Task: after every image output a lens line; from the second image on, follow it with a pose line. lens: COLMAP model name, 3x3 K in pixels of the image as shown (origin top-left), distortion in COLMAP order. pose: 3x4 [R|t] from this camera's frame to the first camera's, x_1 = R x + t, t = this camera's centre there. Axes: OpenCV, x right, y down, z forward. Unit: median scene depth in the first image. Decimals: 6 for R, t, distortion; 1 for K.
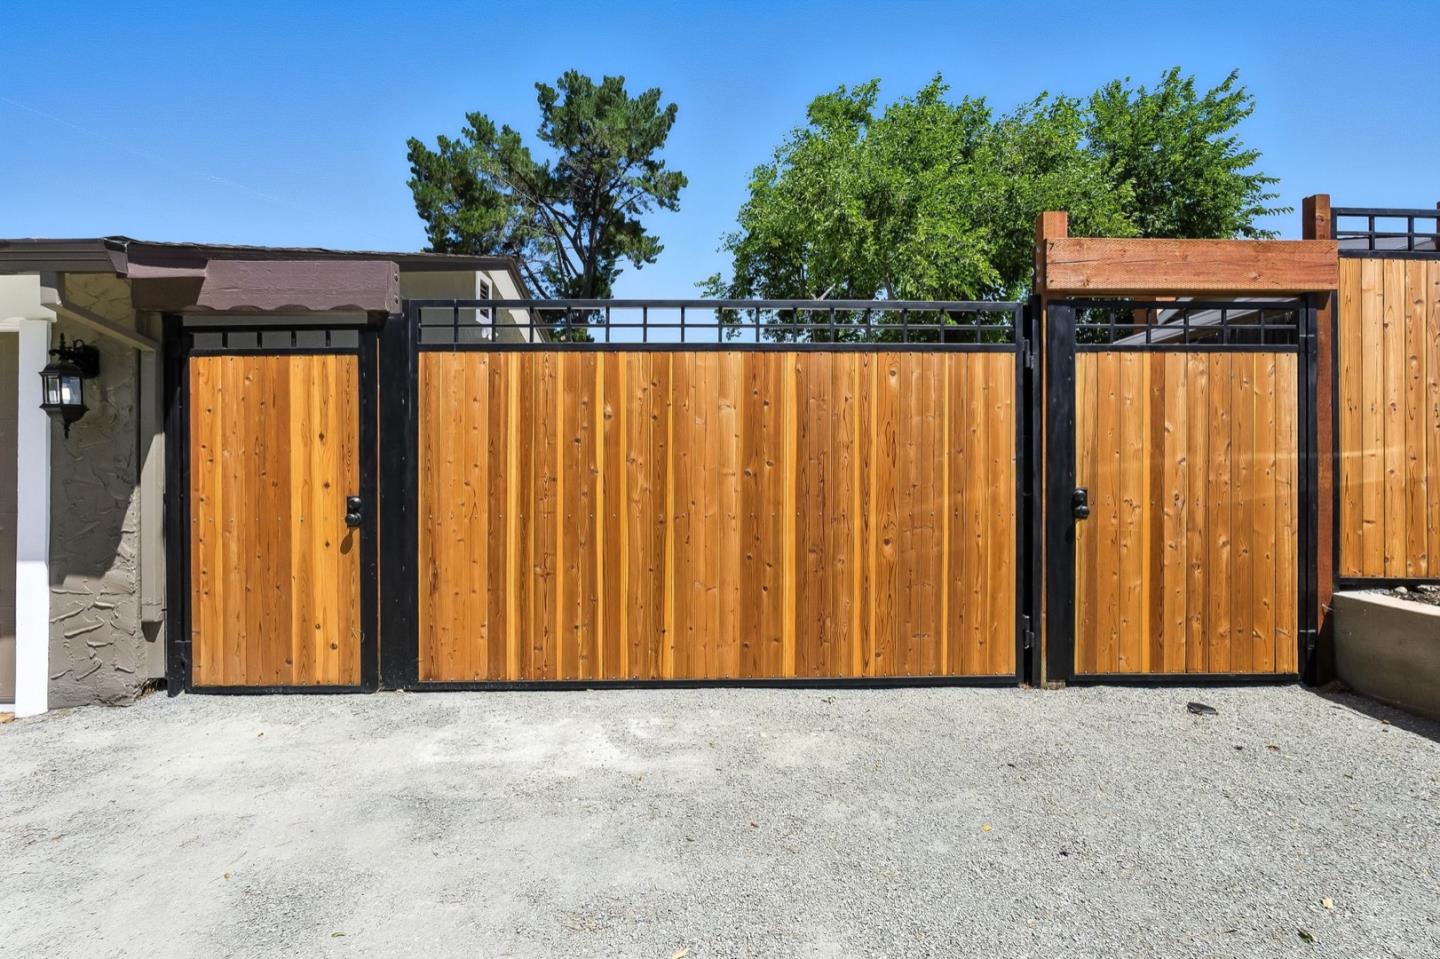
lens RADIAL K [[636.1, 0, 718.9], [0, 636.1, 474.9], [0, 0, 1]] dist [-0.011092, 0.000046]
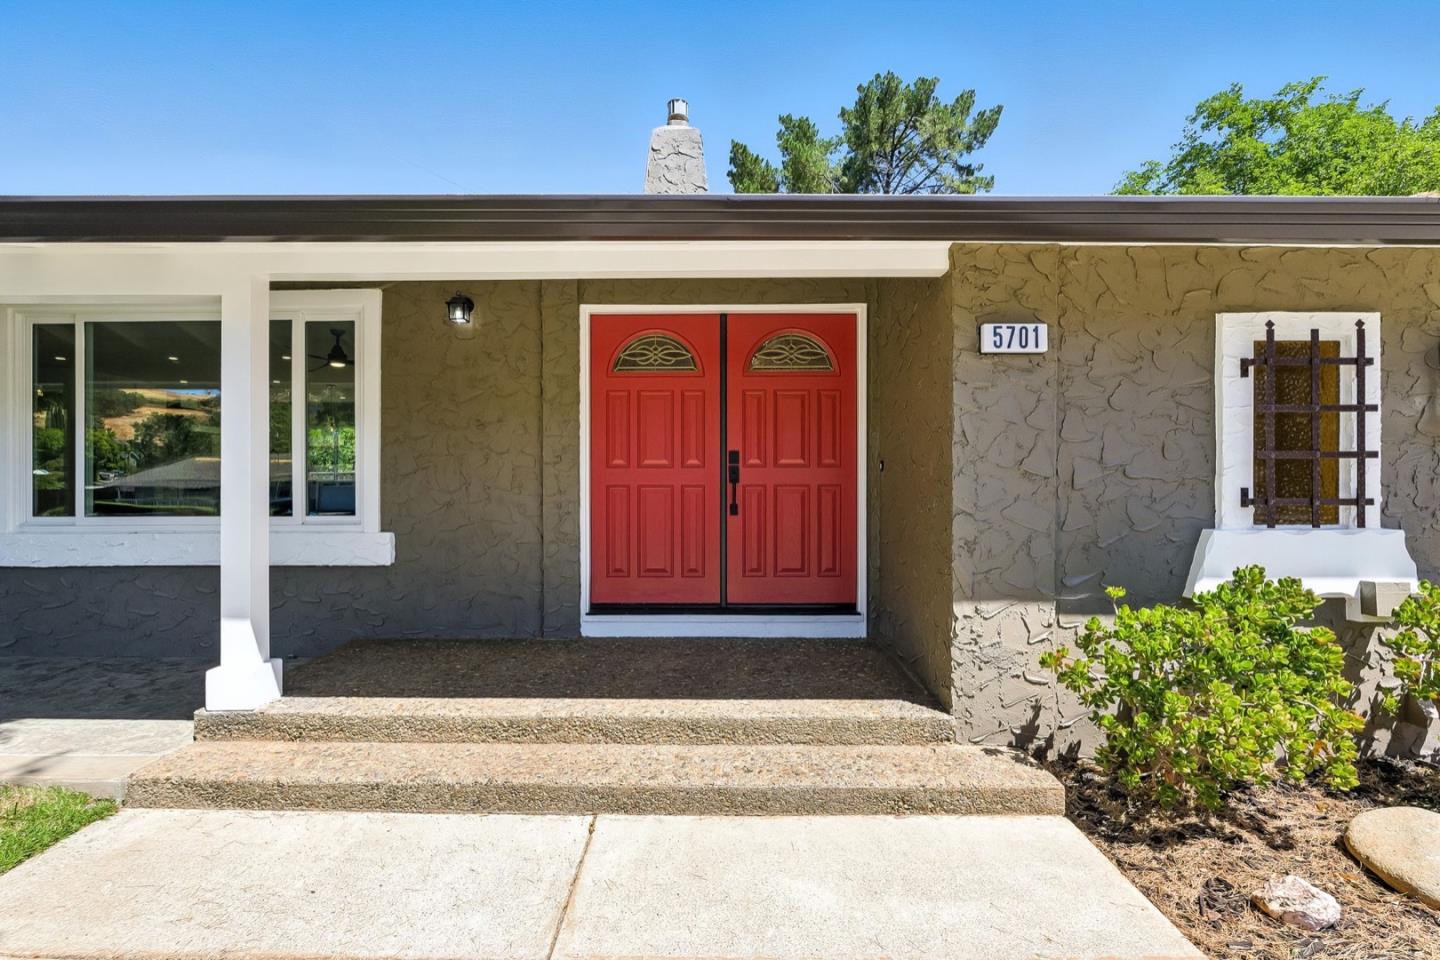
lens RADIAL K [[638.1, 0, 716.8], [0, 638.1, 483.9], [0, 0, 1]] dist [-0.012633, -0.000124]
pose [[0.999866, 0.002686, -0.016158, -3.366747], [-0.002710, 0.999995, -0.001503, 0.000494], [0.016154, 0.001547, 0.999868, 0.109266]]
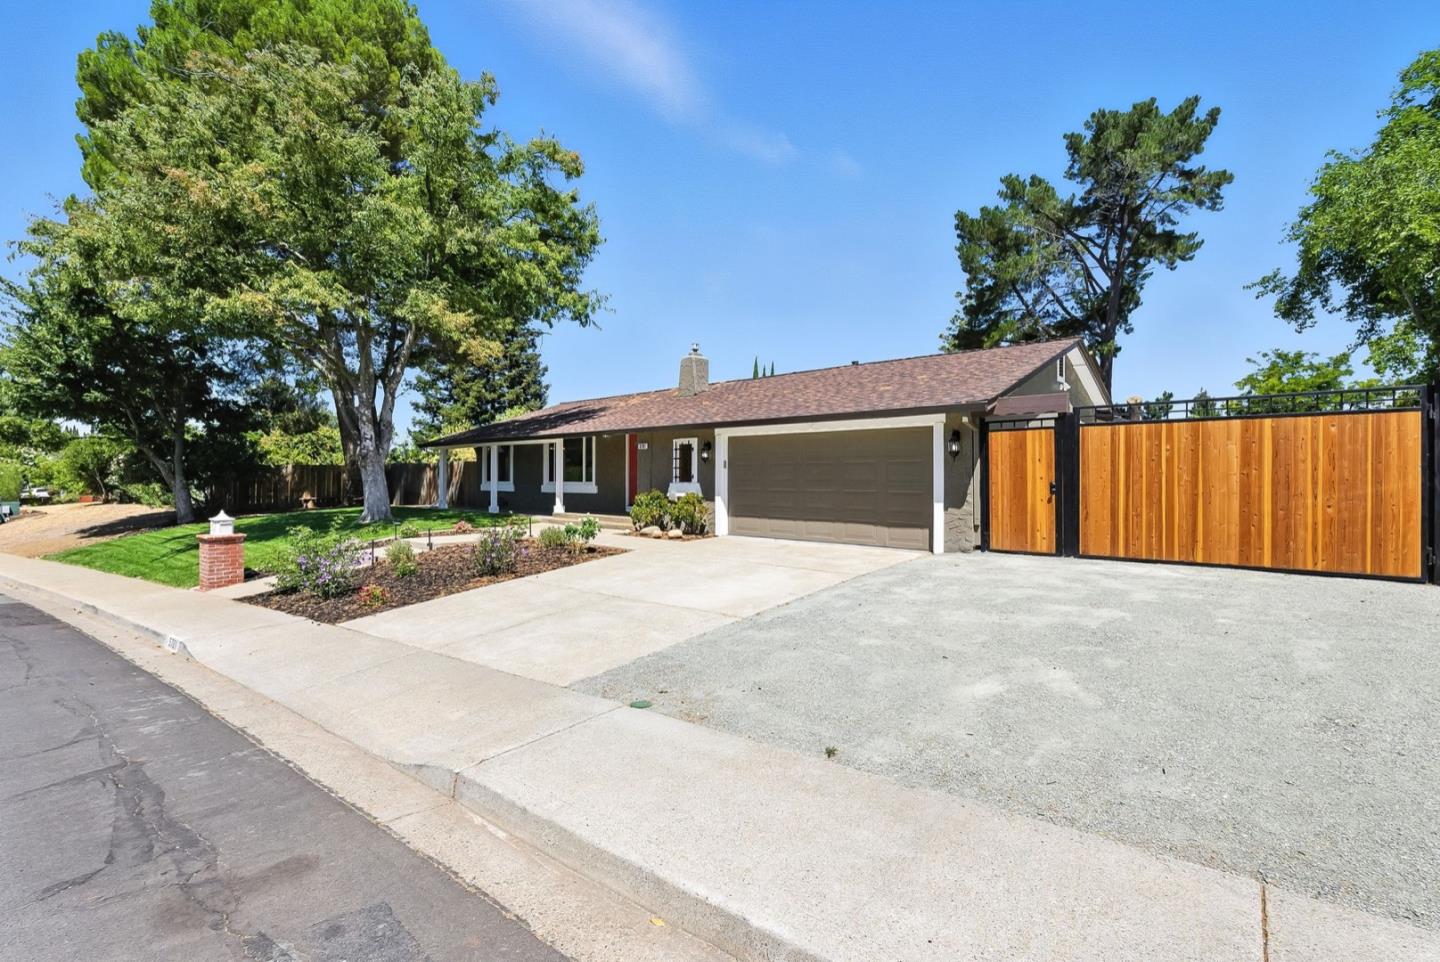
lens RADIAL K [[644.4, 0, 724.5], [0, 644.4, 472.9], [0, 0, 1]] dist [-0.000524, 0.000592]
pose [[0.746111, -0.000838, -0.665821, 0.191715], [-0.004367, 0.999972, -0.006151, 0.016487], [0.665807, 0.007497, 0.746086, -1.888539]]
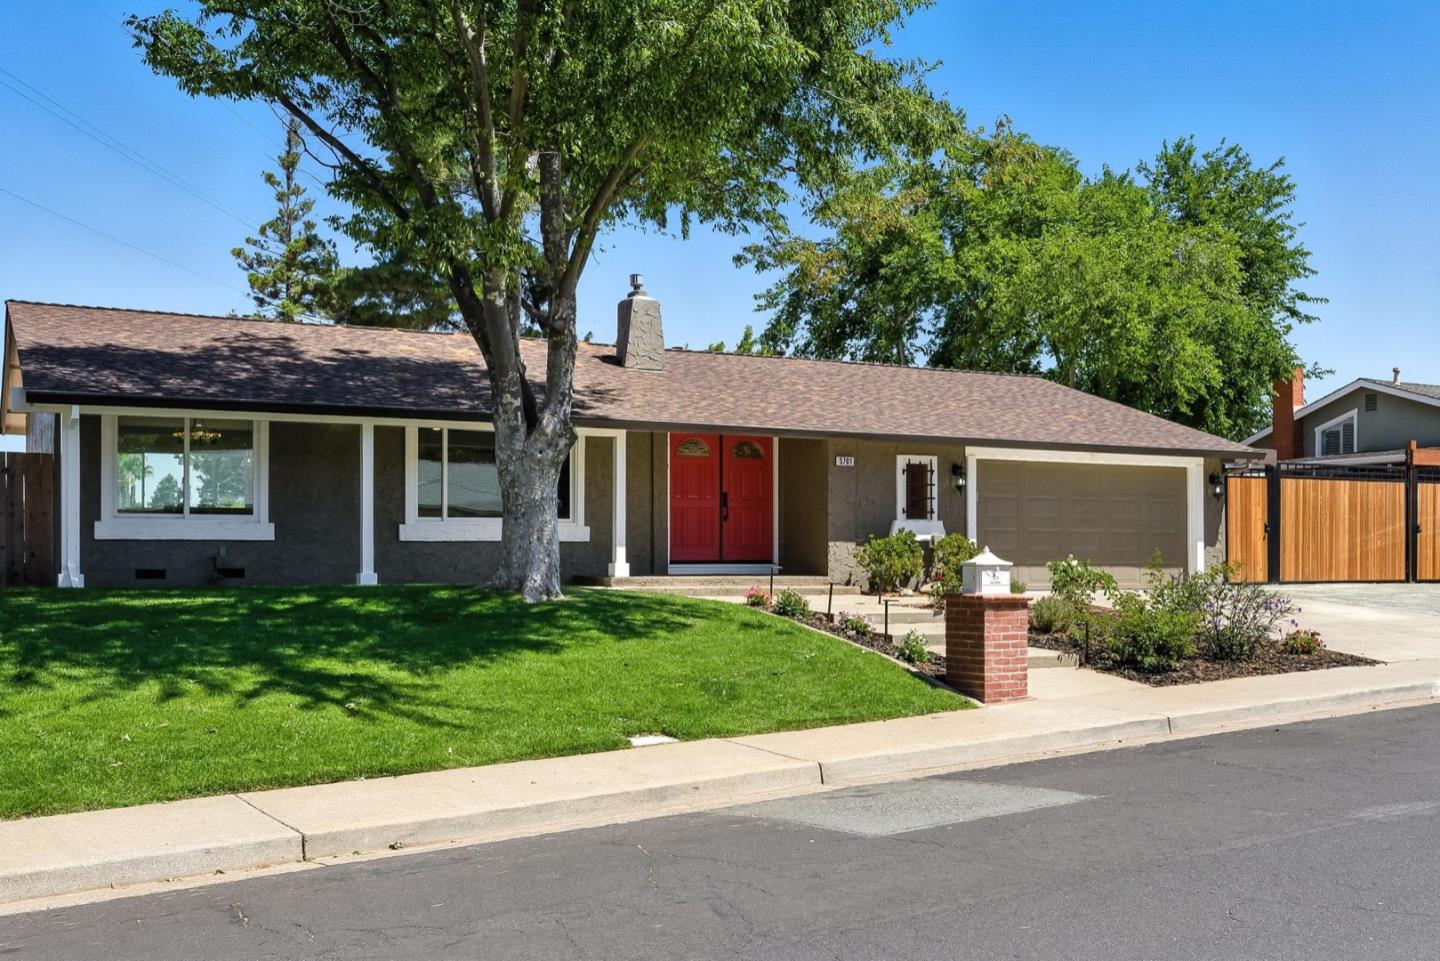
lens RADIAL K [[1460.7, 0, 714.1], [0, 1460.7, 549.5], [0, 0, 1]] dist [0.002922, -0.009935]
pose [[0.894117, 0.006600, 0.447784, -6.151436], [-0.002962, 0.999957, -0.008824, 0.231810], [-0.447823, 0.006563, 0.894098, -4.178787]]
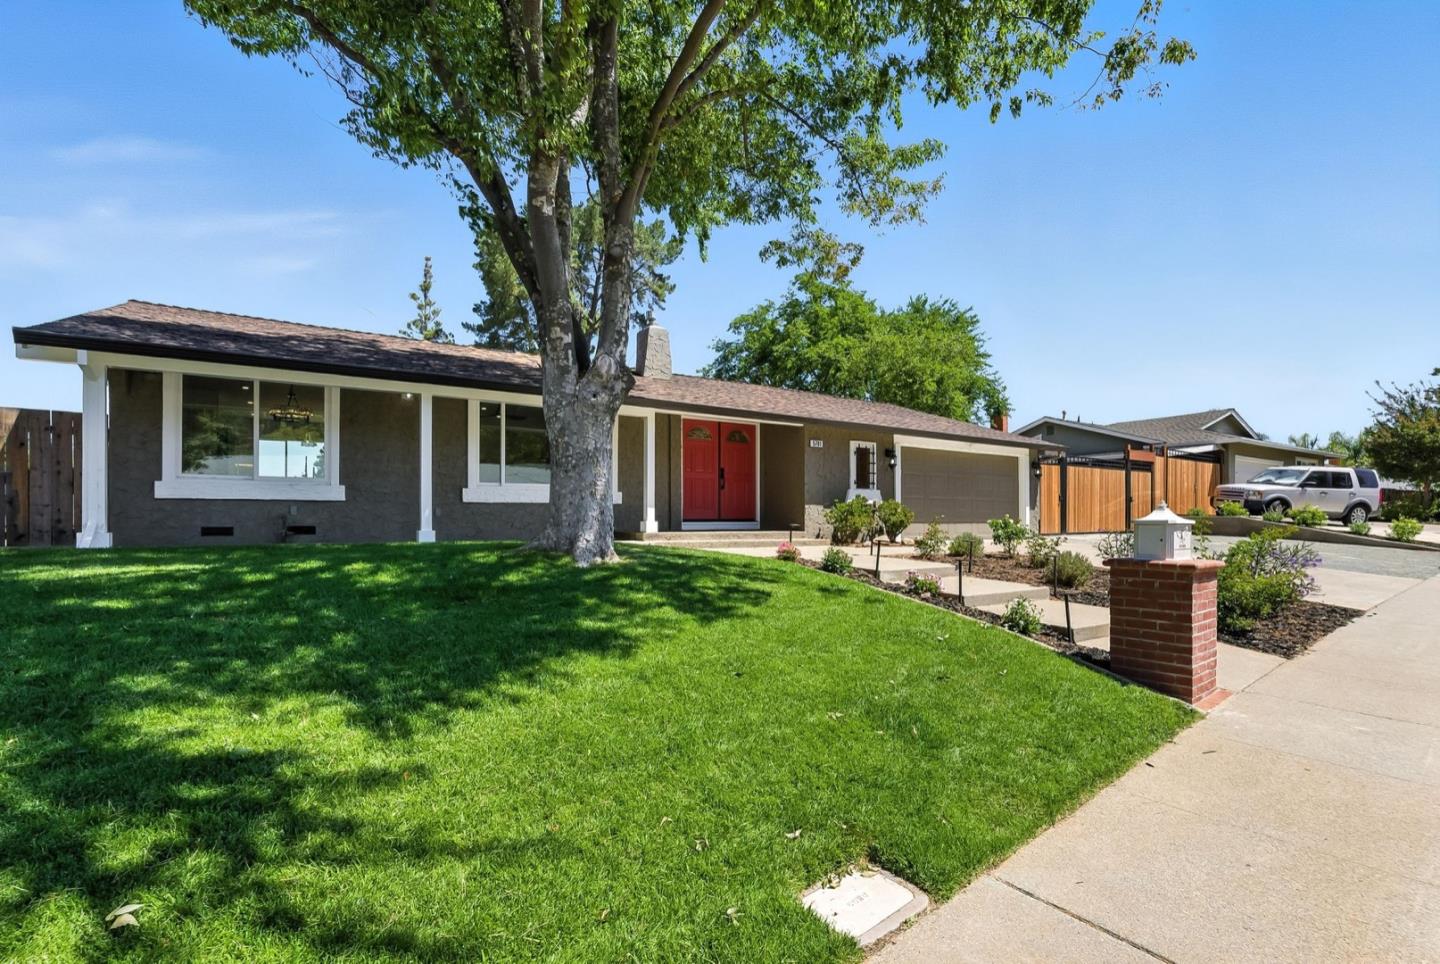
lens RADIAL K [[661.1, 0, 715.5], [0, 661.1, 513.6], [0, 0, 1]] dist [-0.010417, -0.000025]
pose [[0.845505, 0.008278, 0.533903, -5.359251], [-0.003101, 0.999939, -0.010593, 0.232736], [-0.533958, 0.007301, 0.845479, -1.804598]]
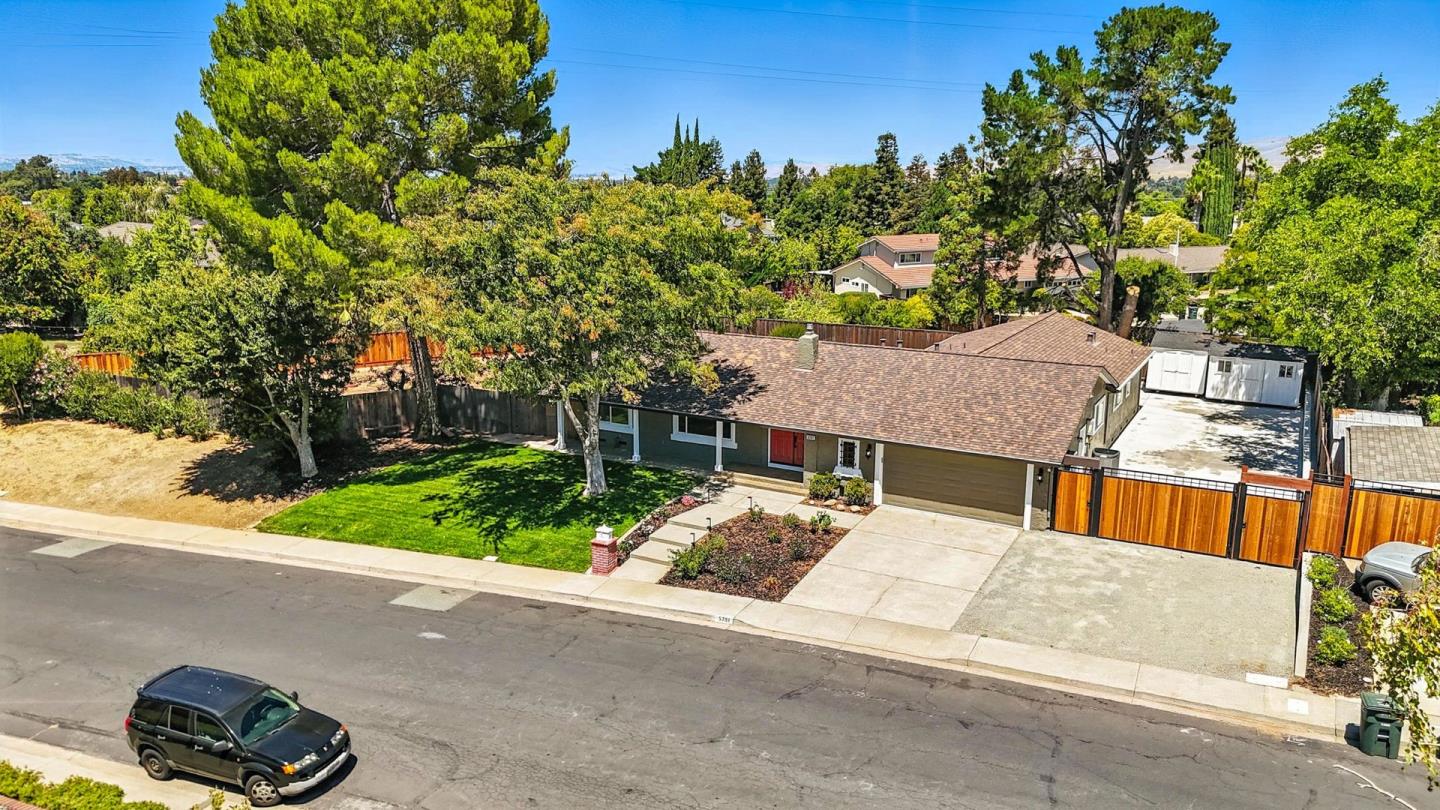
lens RADIAL K [[1089.0, 0, 720.0], [0, 1089.0, 405.0], [0, 0, 1]] dist [0.040315, -0.002892]
pose [[0.873462, 0.116476, -0.472756, 0.936757], [-0.008562, 0.974489, 0.224273, -2.695116], [0.486818, -0.191847, 0.852176, -7.921610]]
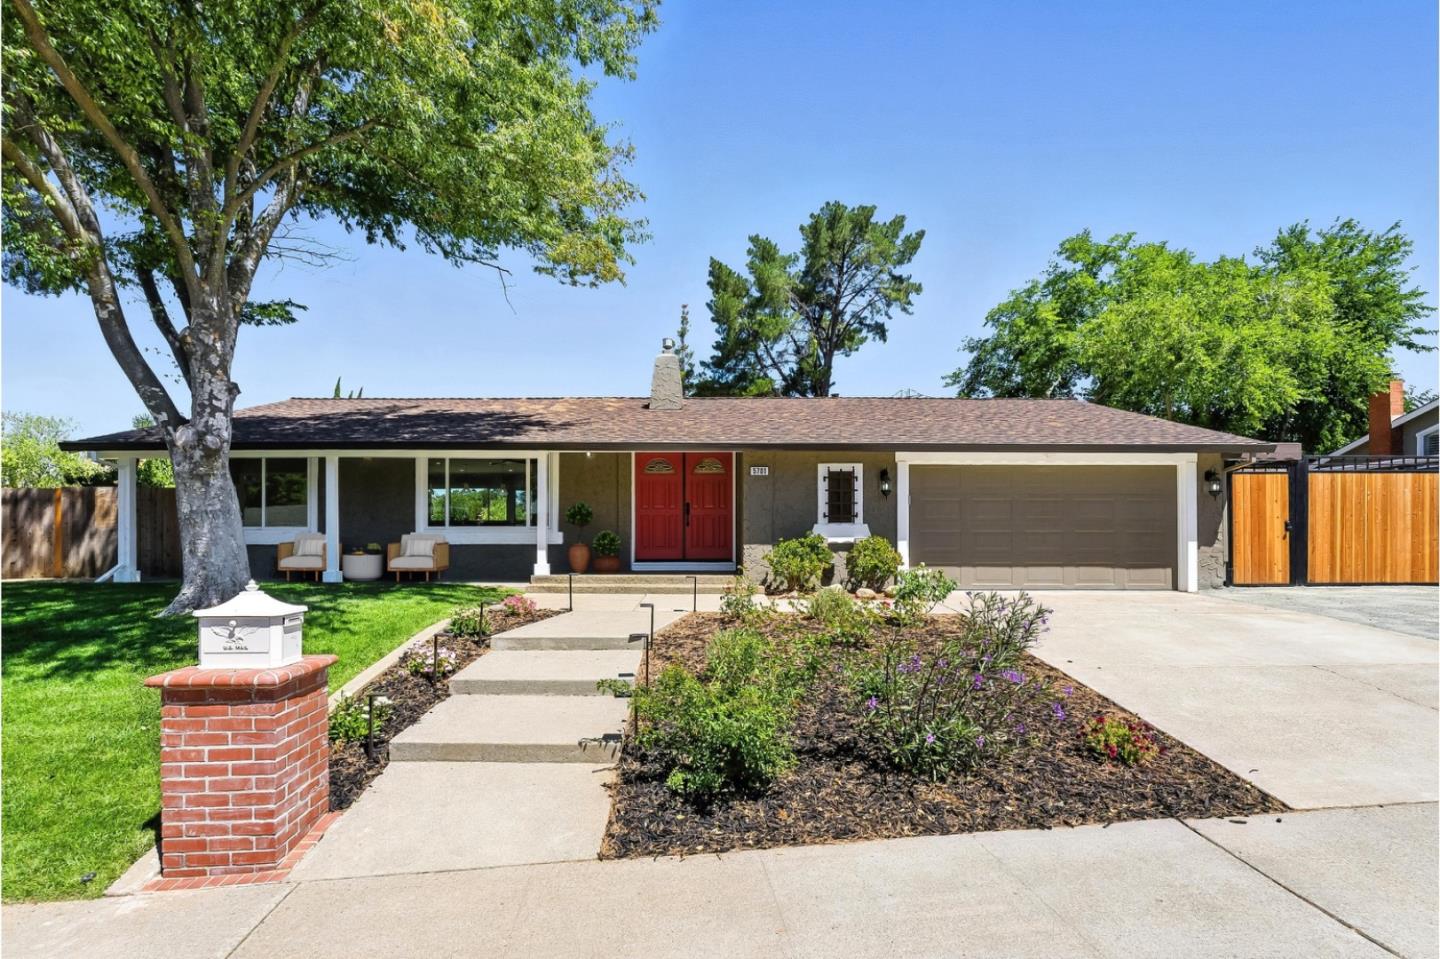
lens RADIAL K [[675.0, 0, 722.7], [0, 675.0, 538.2], [0, 0, 1]] dist [-0.002365, -0.000008]
pose [[0.999992, 0.002087, 0.003310, -3.186405], [-0.002075, 0.999991, -0.003722, 0.130718], [-0.003318, 0.003715, 0.999988, -2.133903]]
